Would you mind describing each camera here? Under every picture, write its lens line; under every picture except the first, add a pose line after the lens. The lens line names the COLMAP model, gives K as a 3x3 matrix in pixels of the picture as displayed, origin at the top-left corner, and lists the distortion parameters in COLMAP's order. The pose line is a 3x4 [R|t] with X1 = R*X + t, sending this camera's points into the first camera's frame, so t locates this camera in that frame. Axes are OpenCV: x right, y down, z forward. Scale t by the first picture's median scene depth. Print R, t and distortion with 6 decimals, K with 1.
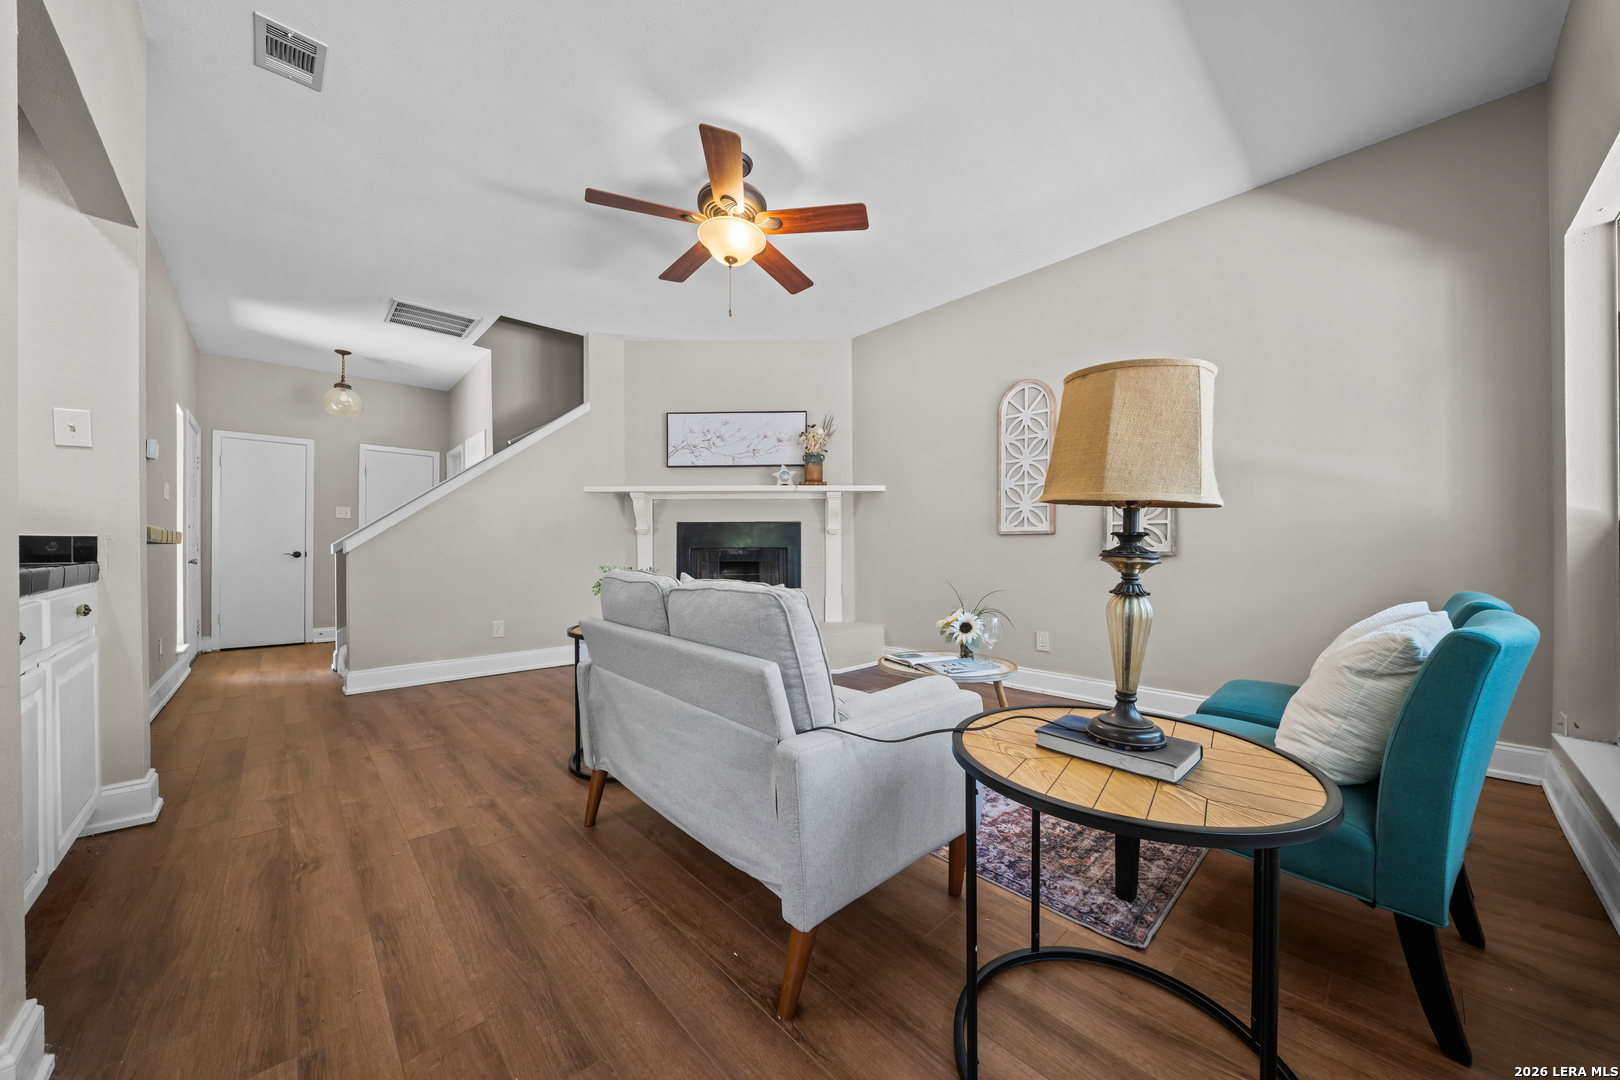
lens RADIAL K [[571.7, 0, 818.2], [0, 571.7, 541.4], [0, 0, 1]] dist [-0.011287, -0.000103]
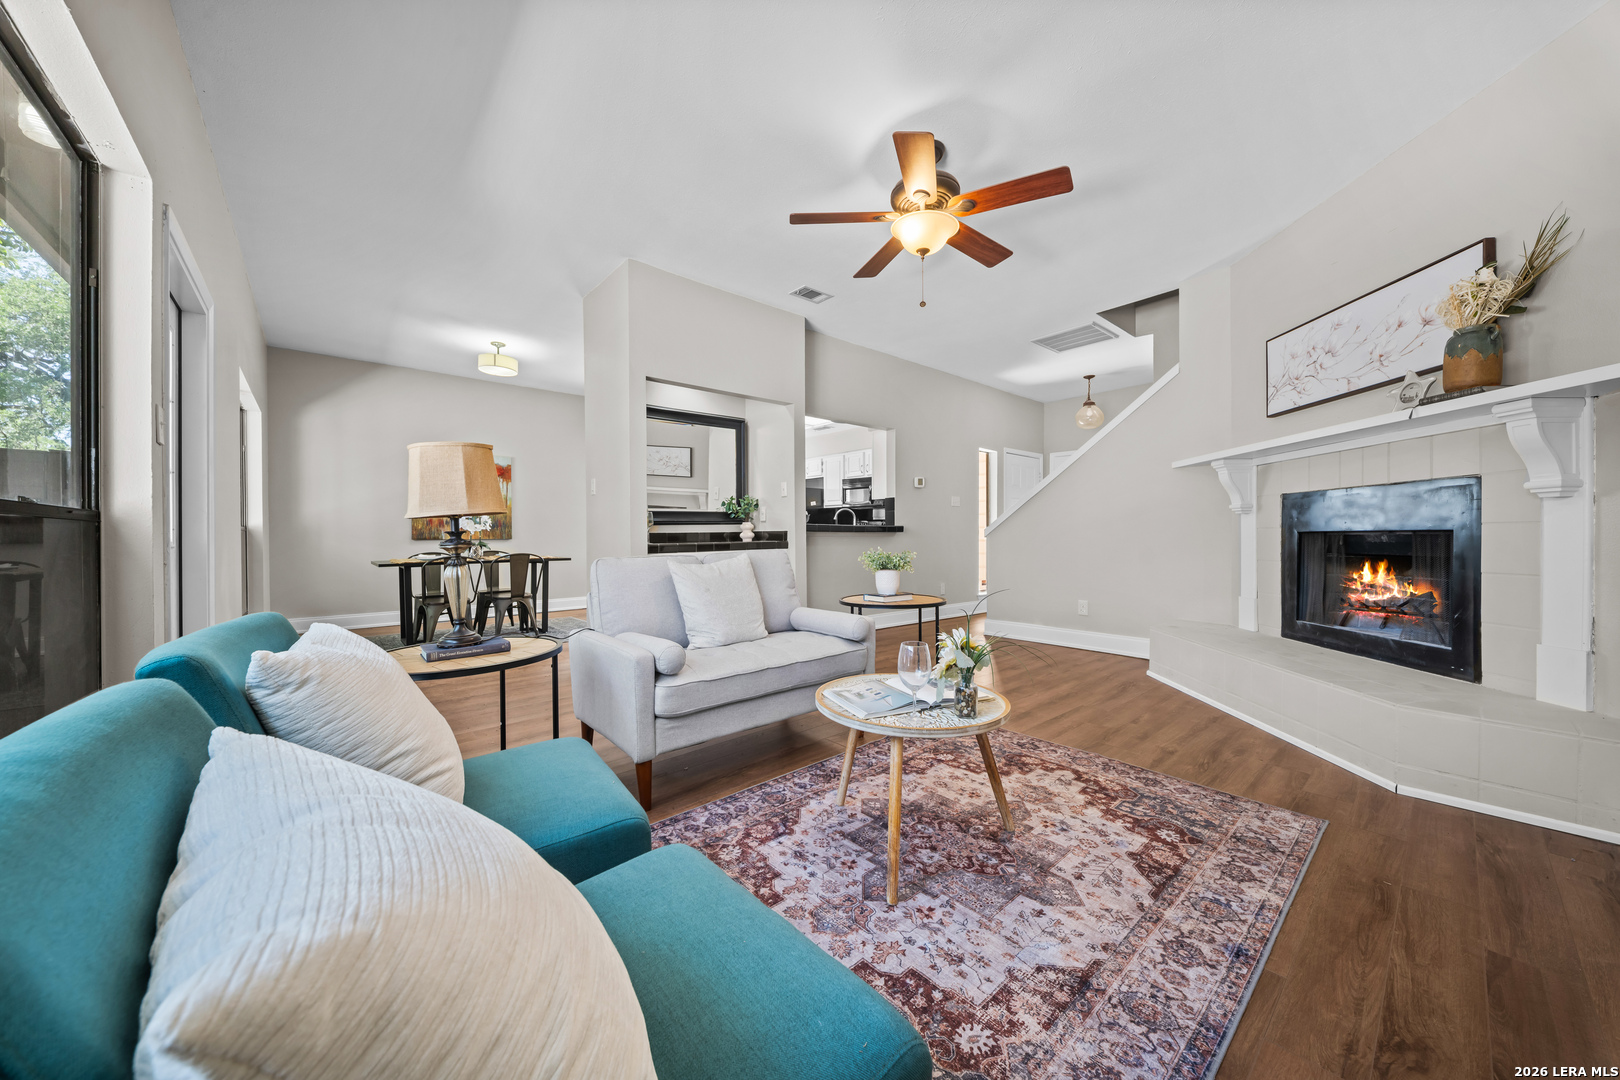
lens RADIAL K [[573.9, 0, 809.6], [0, 573.9, 504.8], [0, 0, 1]] dist [0.021965, -0.000013]
pose [[-0.053595, -0.052422, -0.997186, 0.563242], [0.021363, 0.998332, -0.053630, 0.006879], [0.998334, -0.024177, -0.052385, 0.541328]]
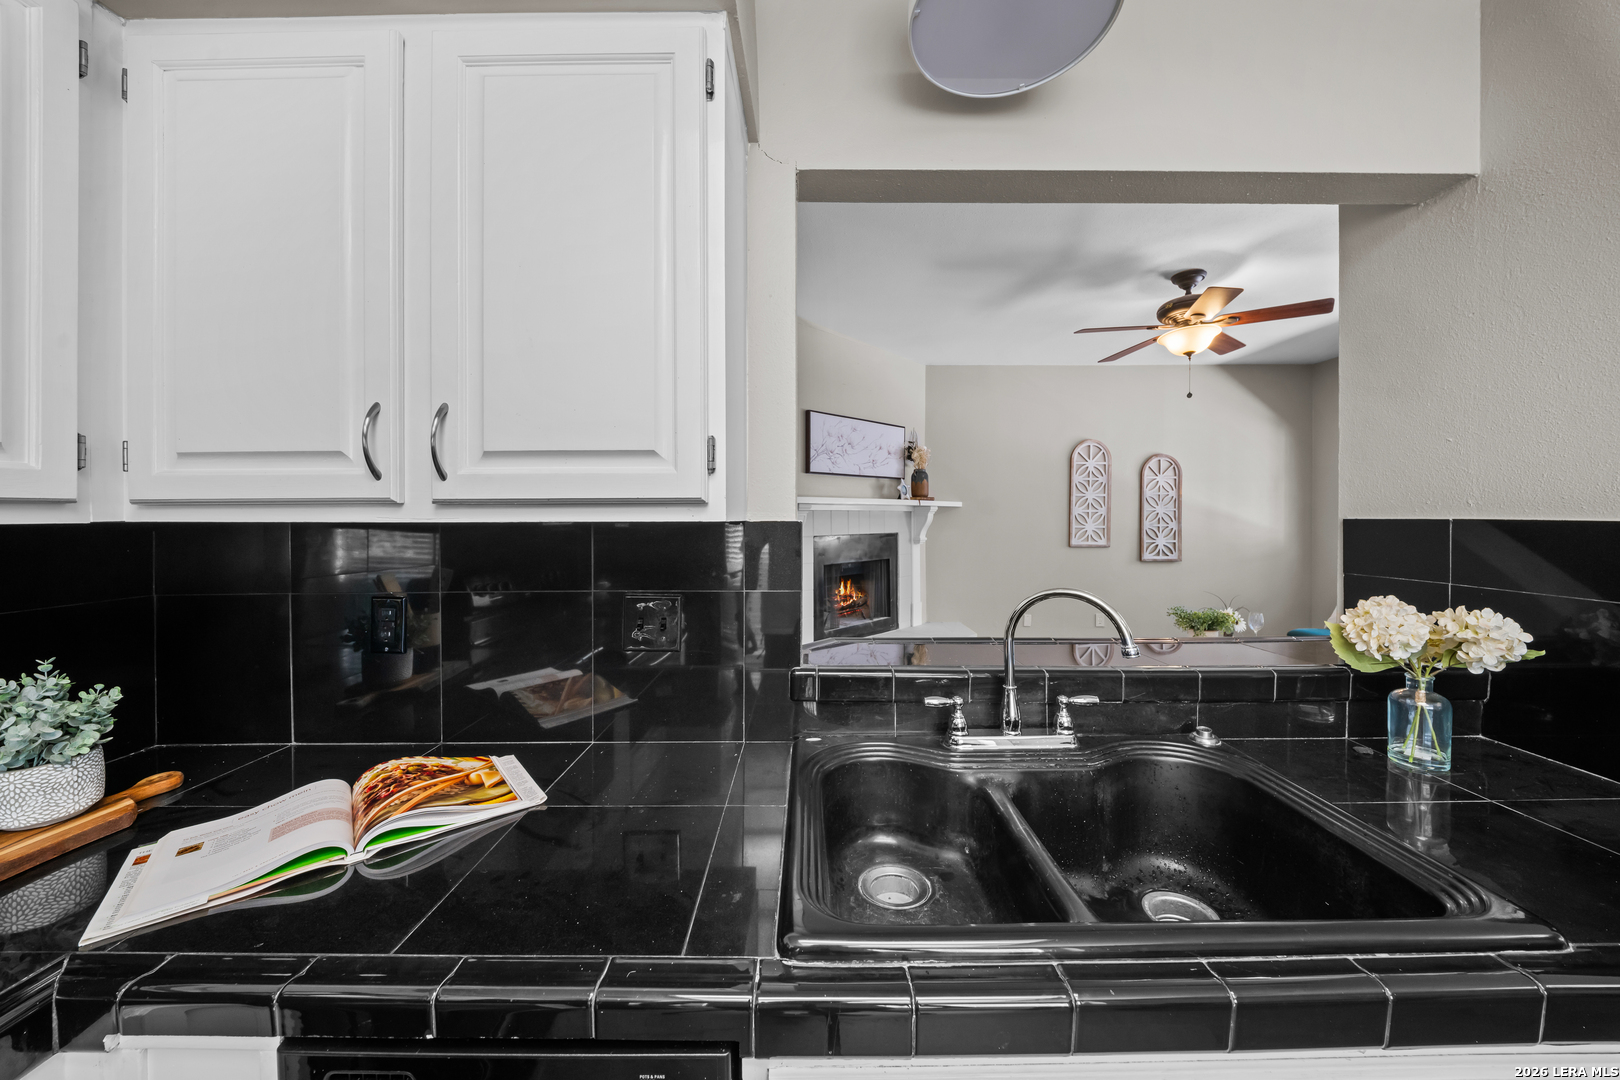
lens RADIAL K [[565.6, 0, 807.8], [0, 565.6, 512.0], [0, 0, 1]] dist [-0.010550, -0.004186]
pose [[0.700956, 0.007319, 0.713167, -1.022678], [-0.017463, 0.999824, 0.006903, -0.088078], [-0.712990, -0.017293, 0.700961, 0.460460]]
